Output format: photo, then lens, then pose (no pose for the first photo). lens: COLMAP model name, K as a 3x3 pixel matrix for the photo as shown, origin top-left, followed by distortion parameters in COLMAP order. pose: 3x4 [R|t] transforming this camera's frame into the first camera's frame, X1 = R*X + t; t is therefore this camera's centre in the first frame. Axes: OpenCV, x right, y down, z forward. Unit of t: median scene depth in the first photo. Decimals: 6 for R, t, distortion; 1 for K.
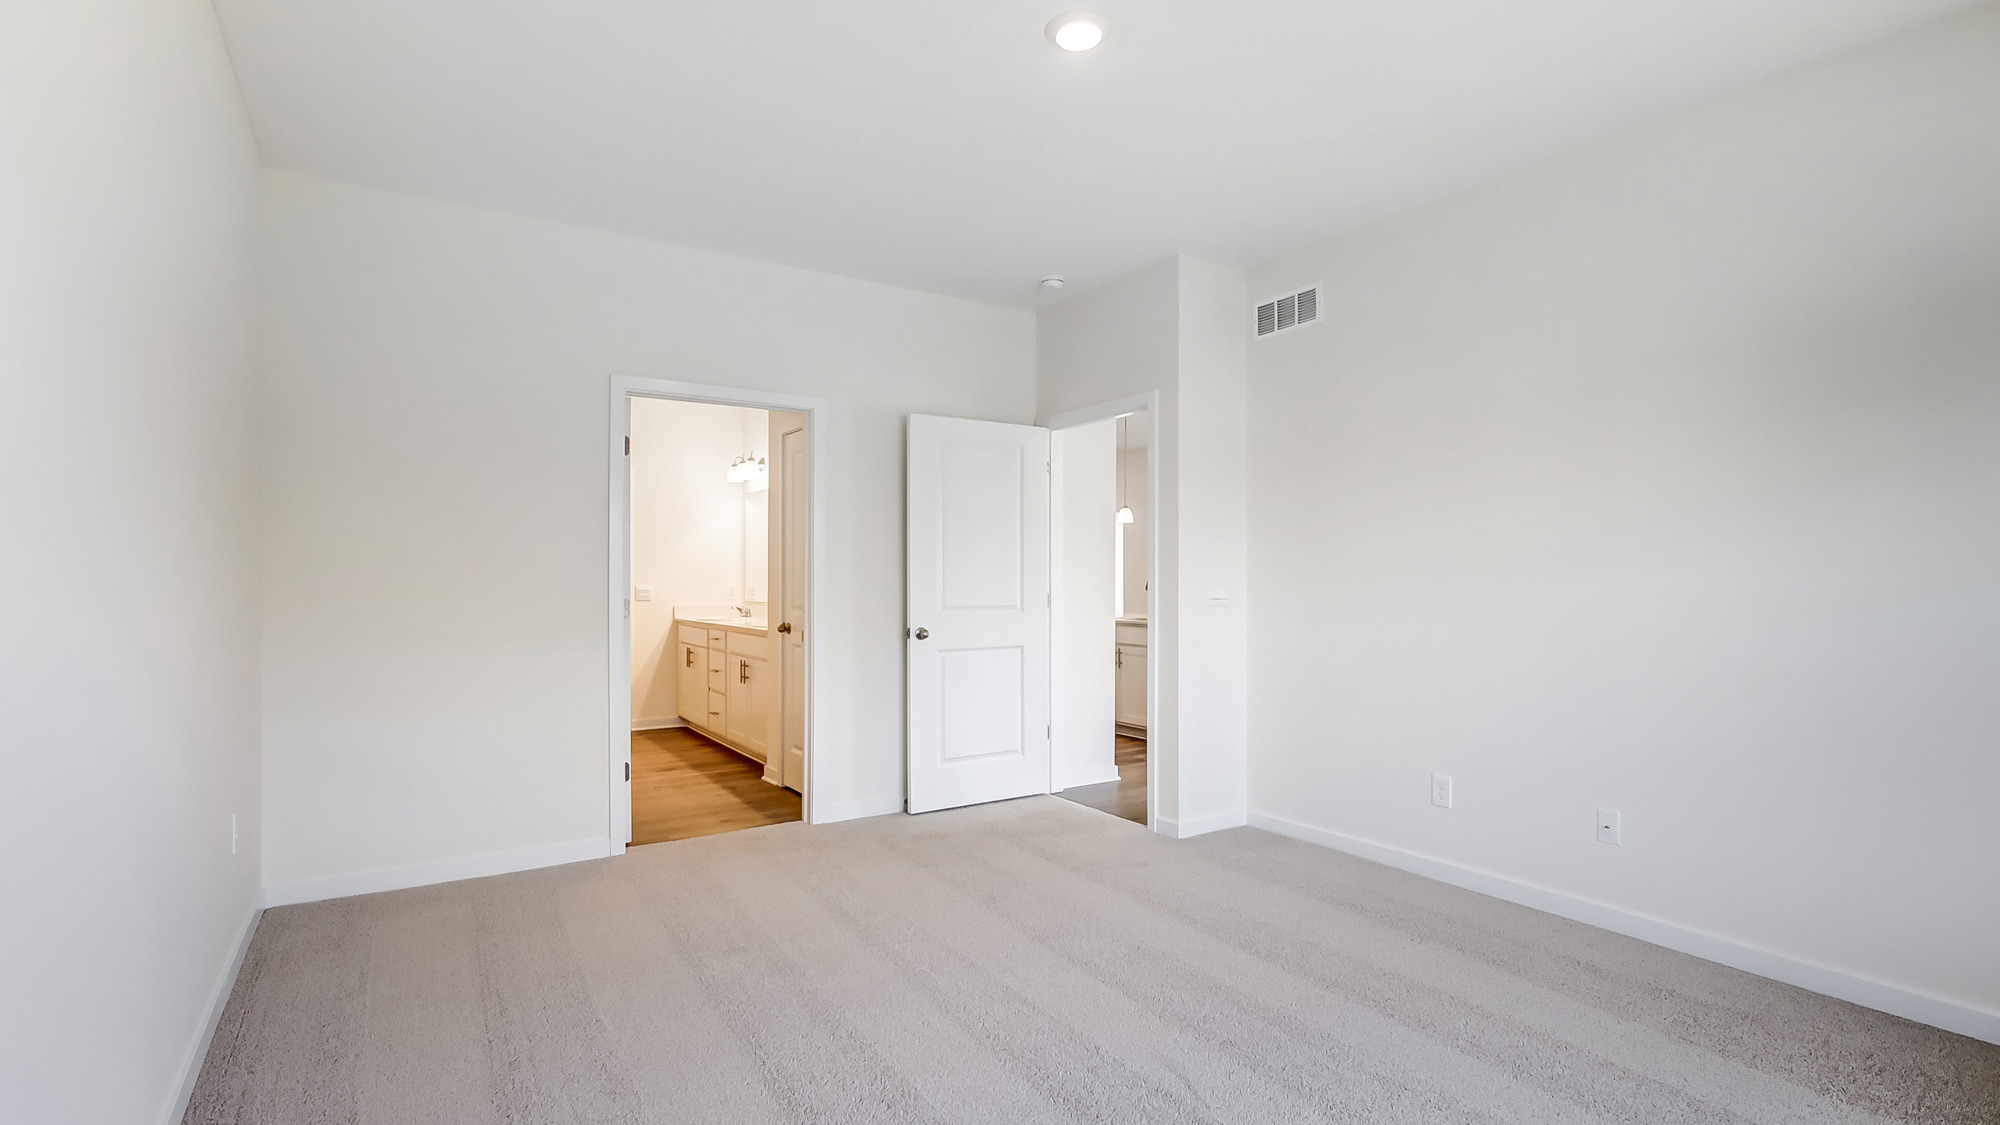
lens RADIAL K [[941.5, 0, 1003.2], [0, 941.5, 572.9], [0, 0, 1]] dist [0.001718, 0.000881]
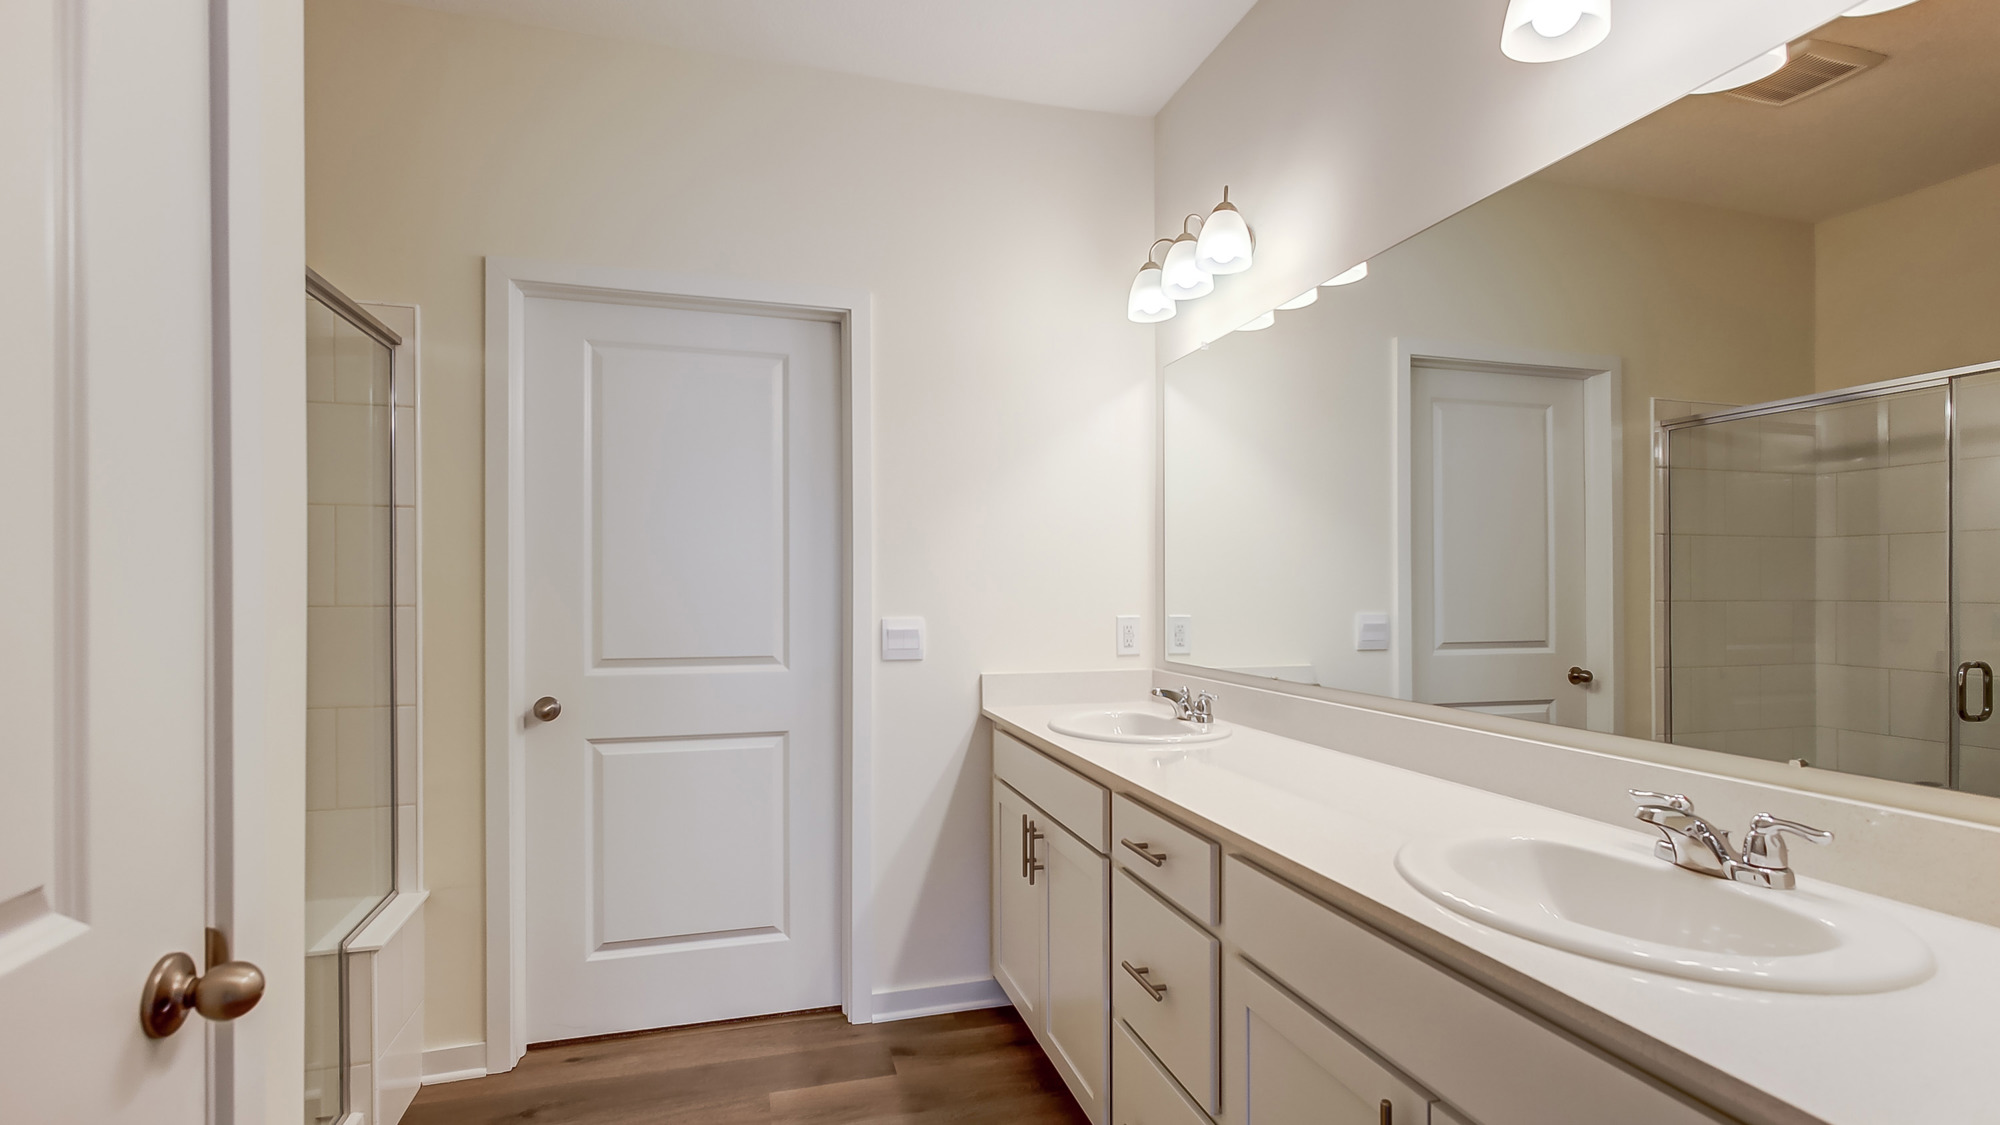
lens RADIAL K [[941.5, 0, 1000.6], [0, 941.5, 571.6], [0, 0, 1]] dist [0.001718, 0.000881]
pose [[0.955558, -0.008429, -0.294681, -0.236099], [0.008282, 0.999964, -0.001744, -0.004269], [0.294685, -0.000774, 0.955594, 0.658244]]
